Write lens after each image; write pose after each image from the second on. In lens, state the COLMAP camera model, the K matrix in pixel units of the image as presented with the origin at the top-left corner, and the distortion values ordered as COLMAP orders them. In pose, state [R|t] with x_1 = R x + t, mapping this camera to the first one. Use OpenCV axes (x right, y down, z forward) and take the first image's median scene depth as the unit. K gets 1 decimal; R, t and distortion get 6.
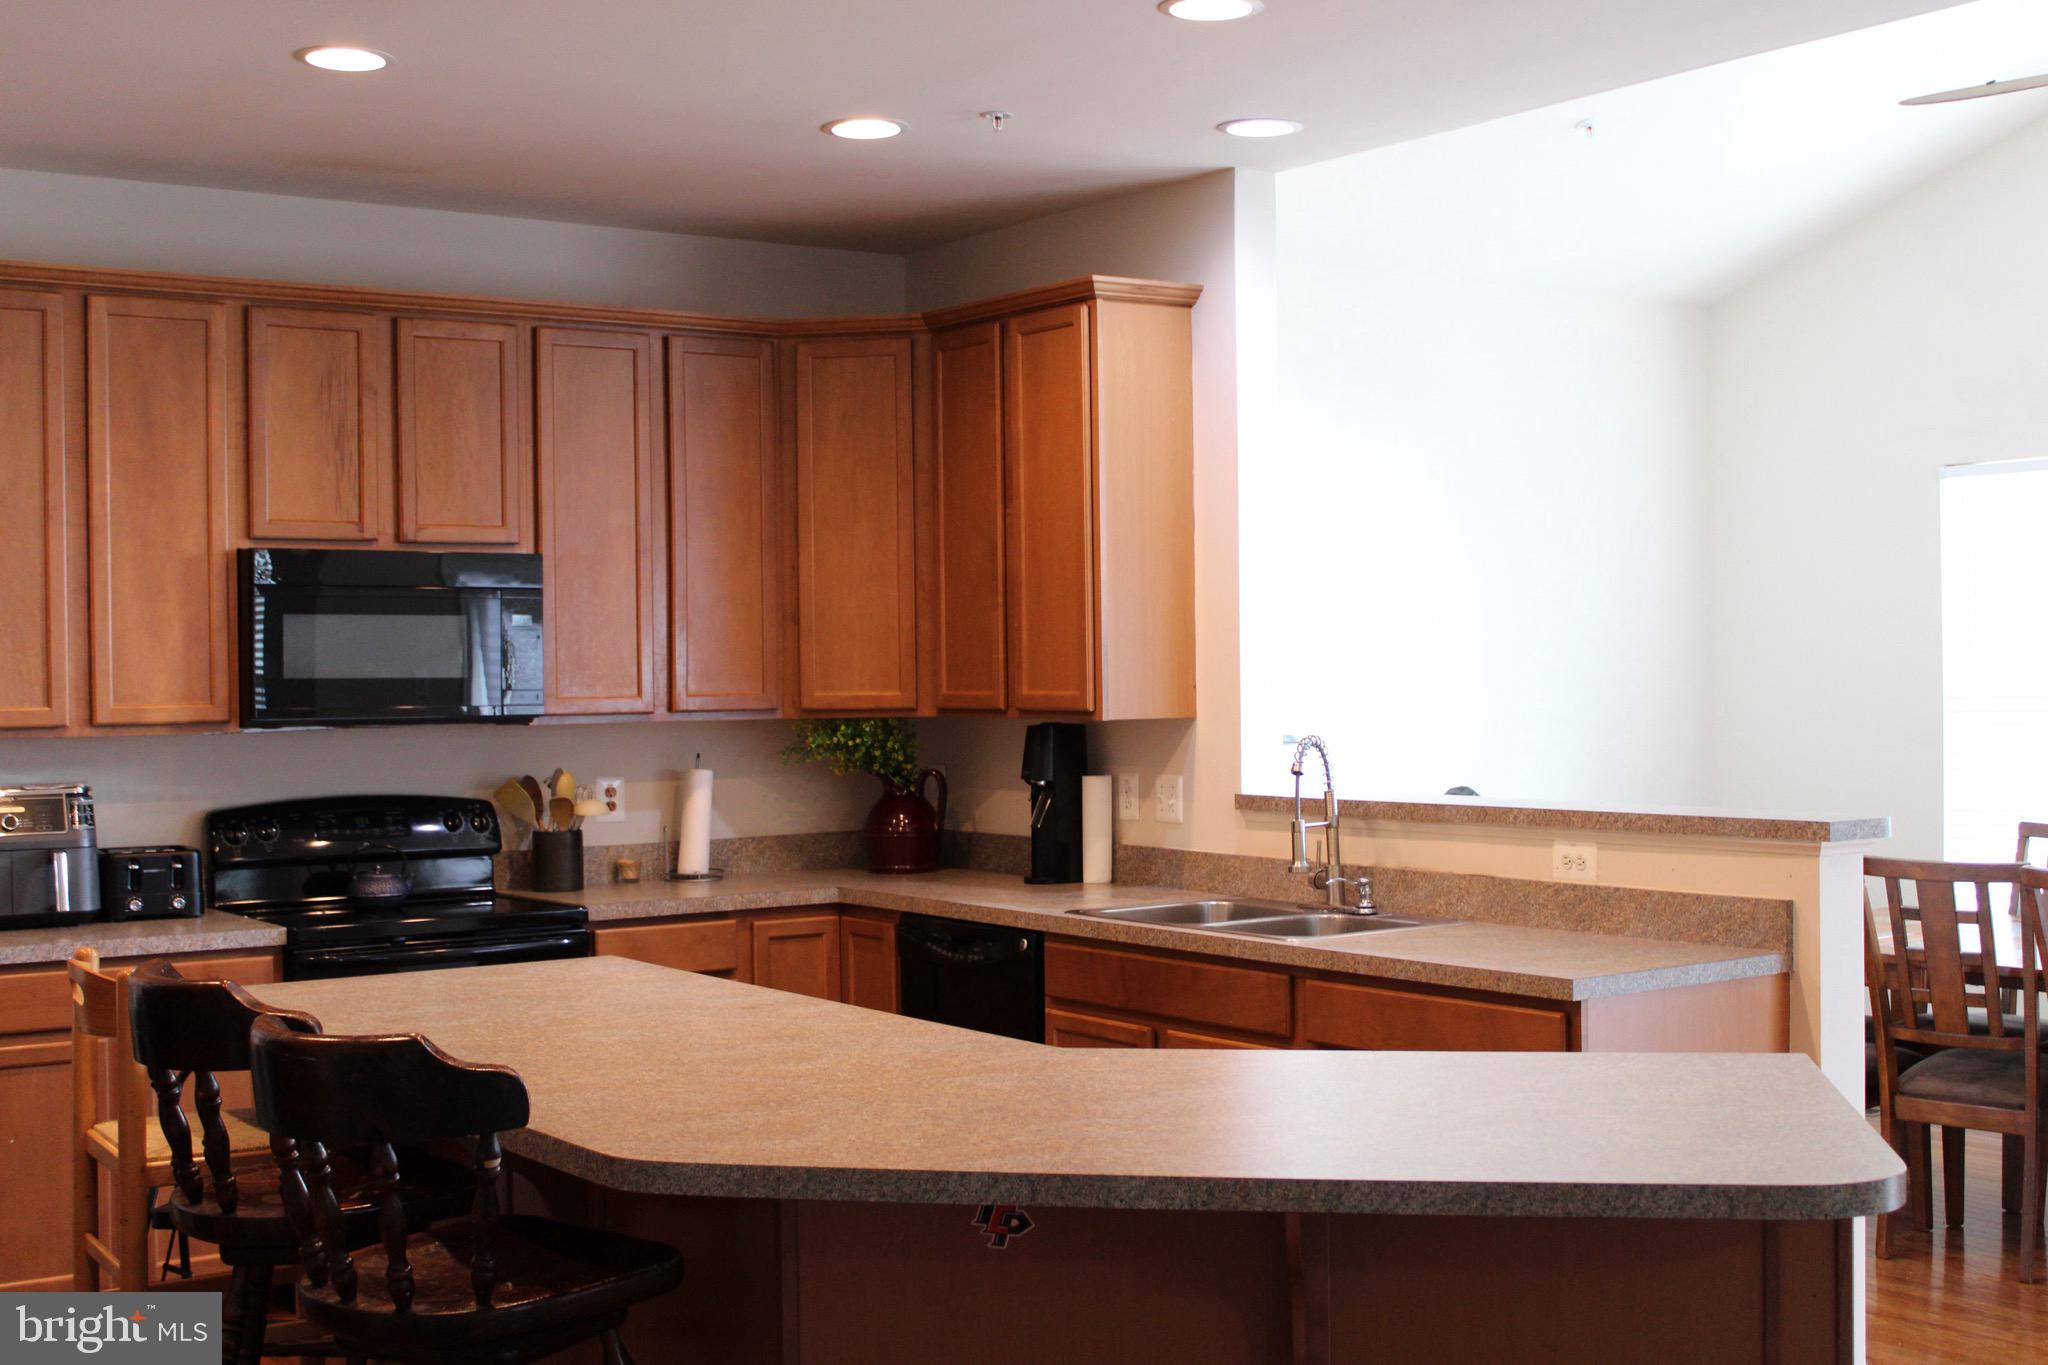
lens RADIAL K [[2532.6, 0, 1020.1], [0, 2532.6, 687.2], [0, 0, 1]] dist [-0.069743, 0.000000]
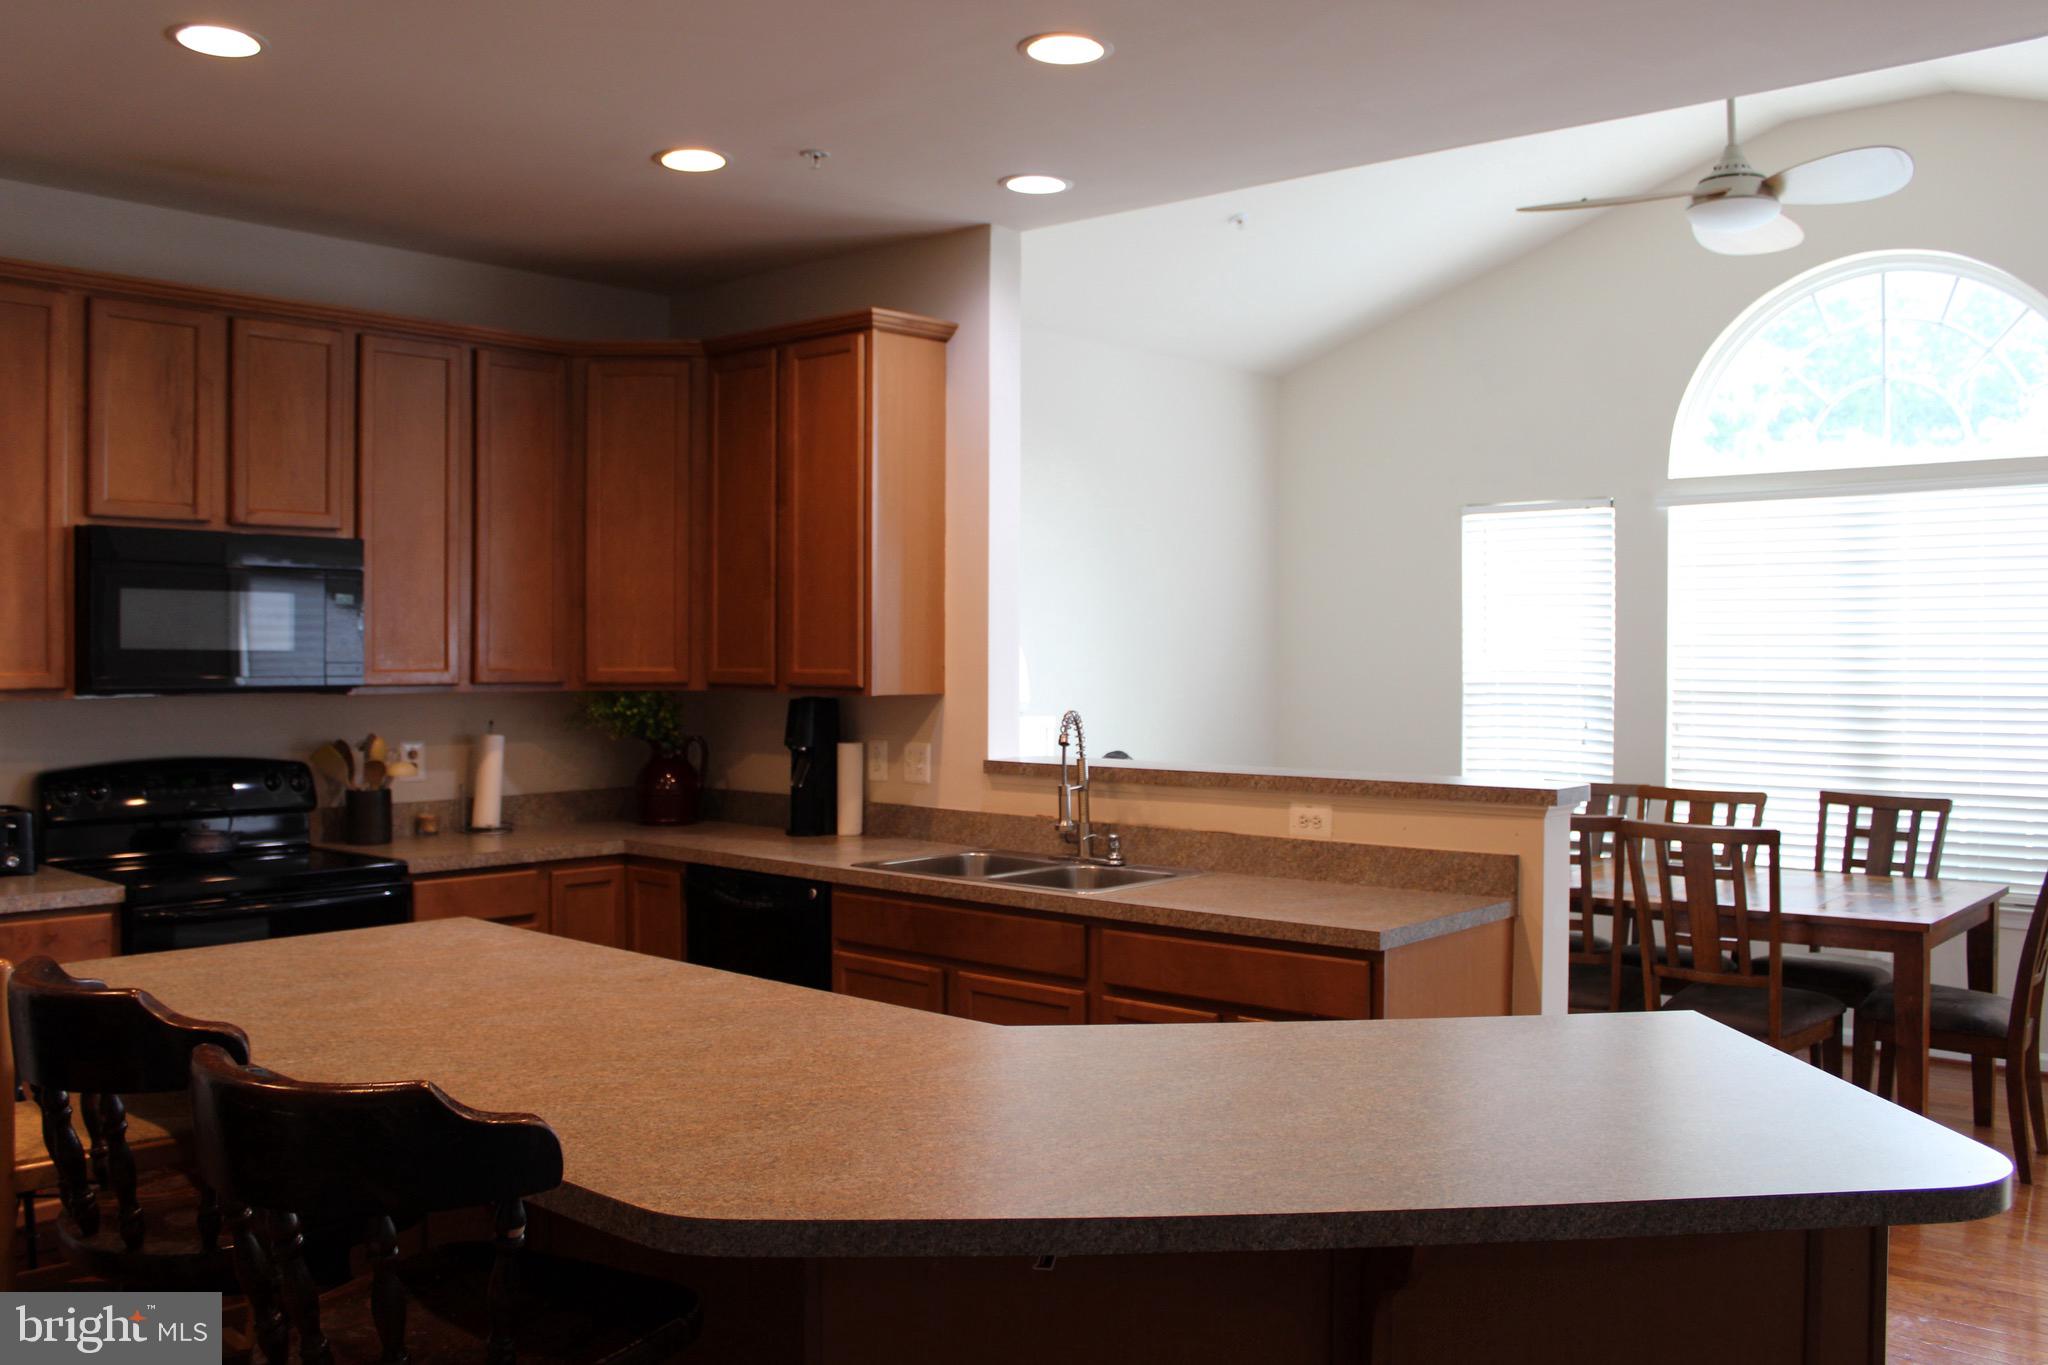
lens RADIAL K [[1799.3, 0, 1026.2], [0, 1799.3, 670.7], [0, 0, 1]] dist [-0.148344, 0.116587]
pose [[0.972726, 0.012214, 0.231635, -0.091694], [-0.012601, 0.999921, 0.000192, 0.000802], [-0.231614, -0.003106, 0.972803, 0.199232]]
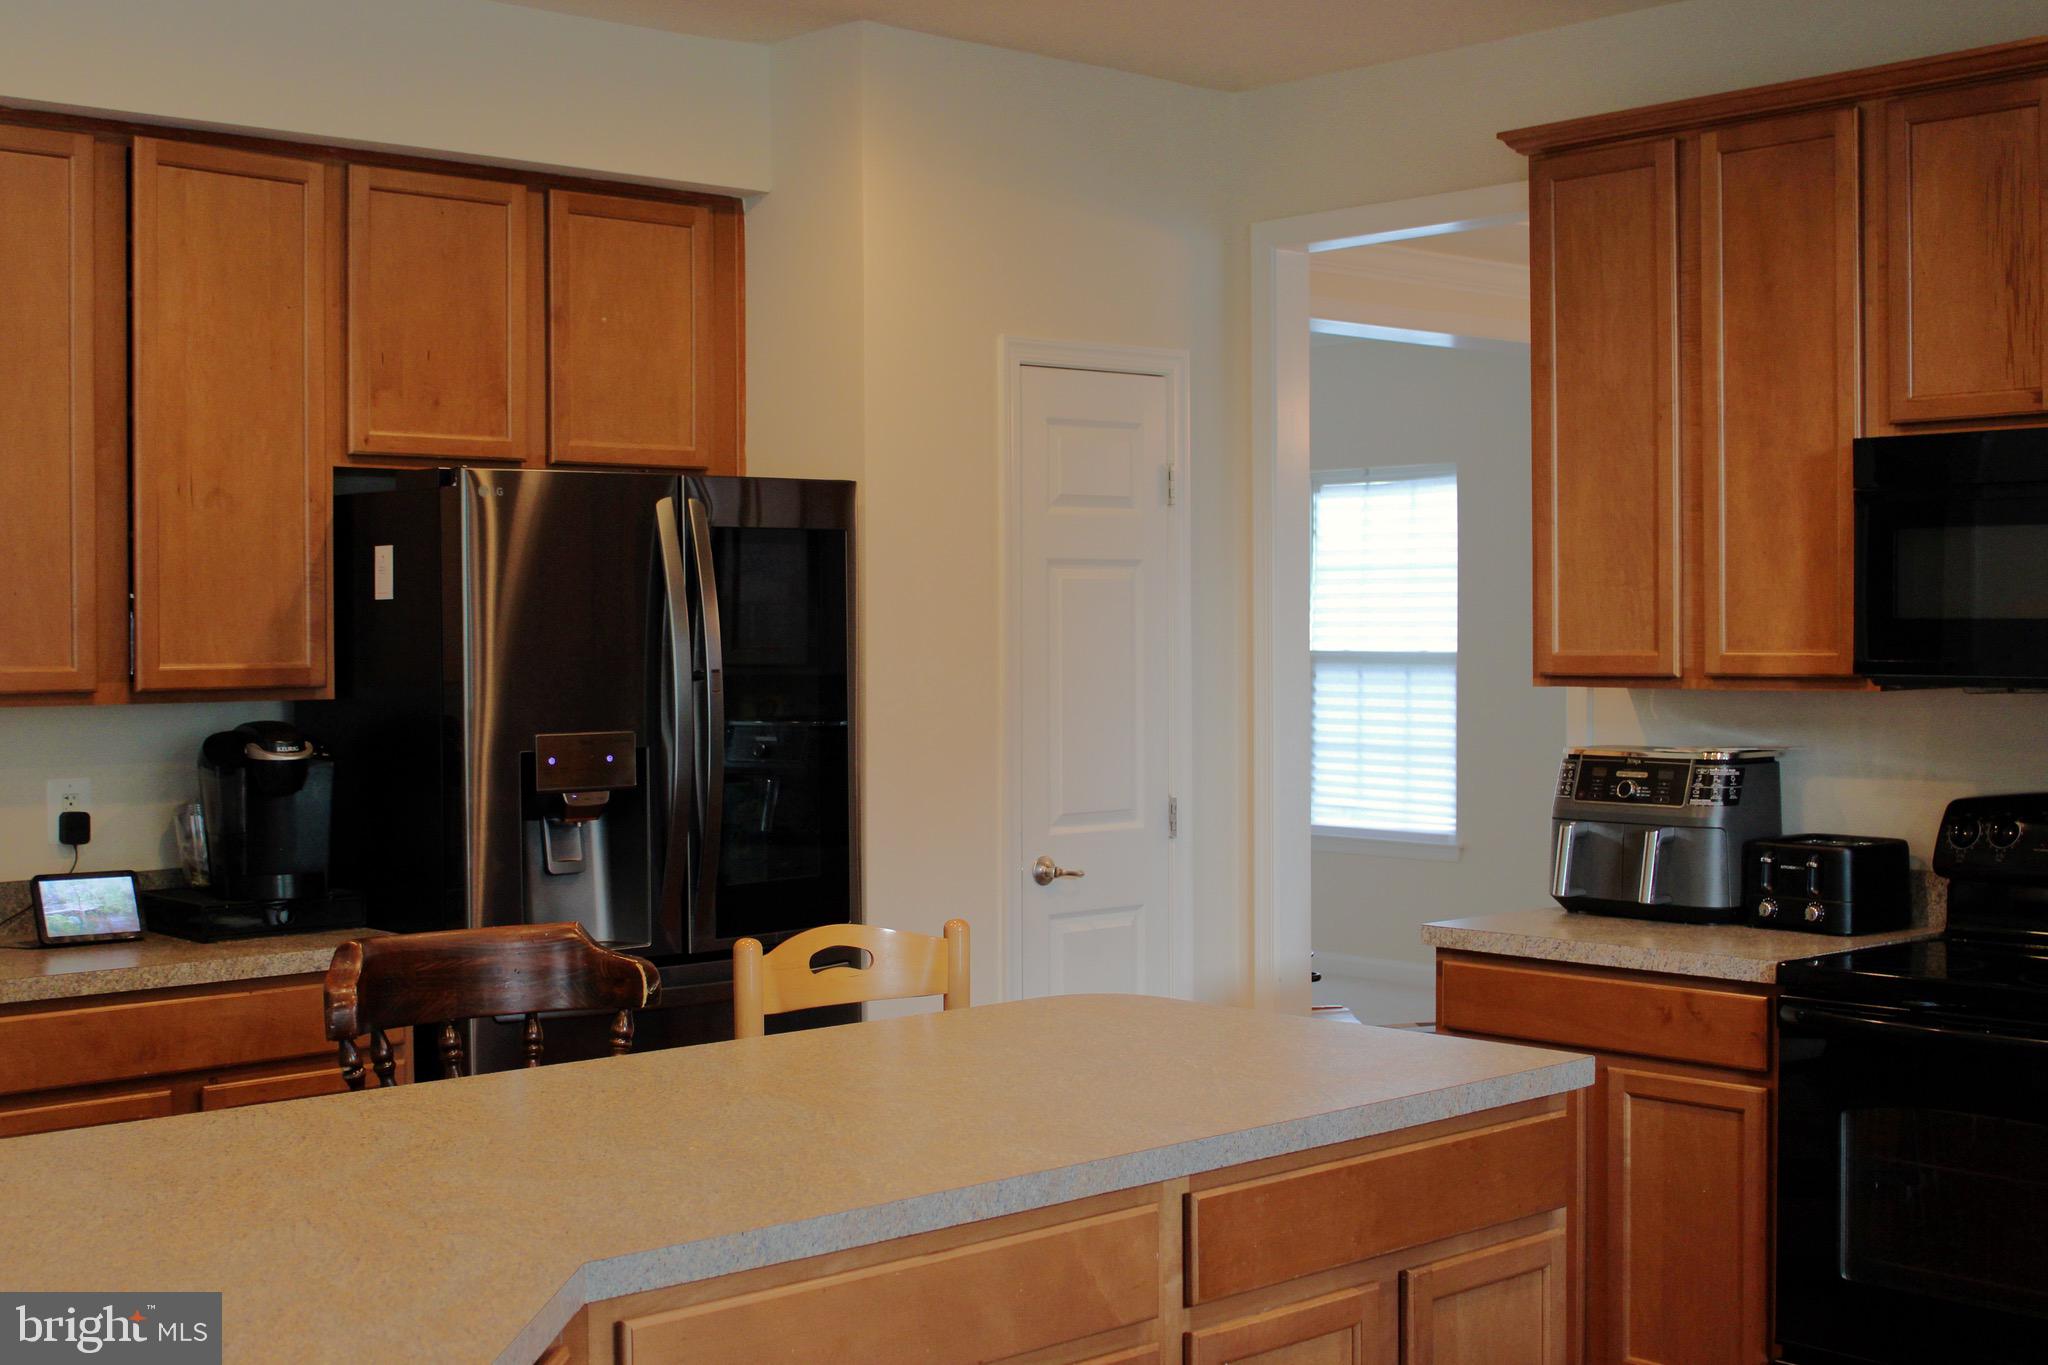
lens RADIAL K [[2532.6, 0, 1023.4], [0, 2532.6, 686.4], [0, 0, 1]] dist [-0.069743, 0.000000]
pose [[0.126325, 0.032139, -0.991468, 0.385583], [-0.001963, 0.999481, 0.032148, -0.006454], [0.991987, -0.002115, 0.126322, 0.668931]]
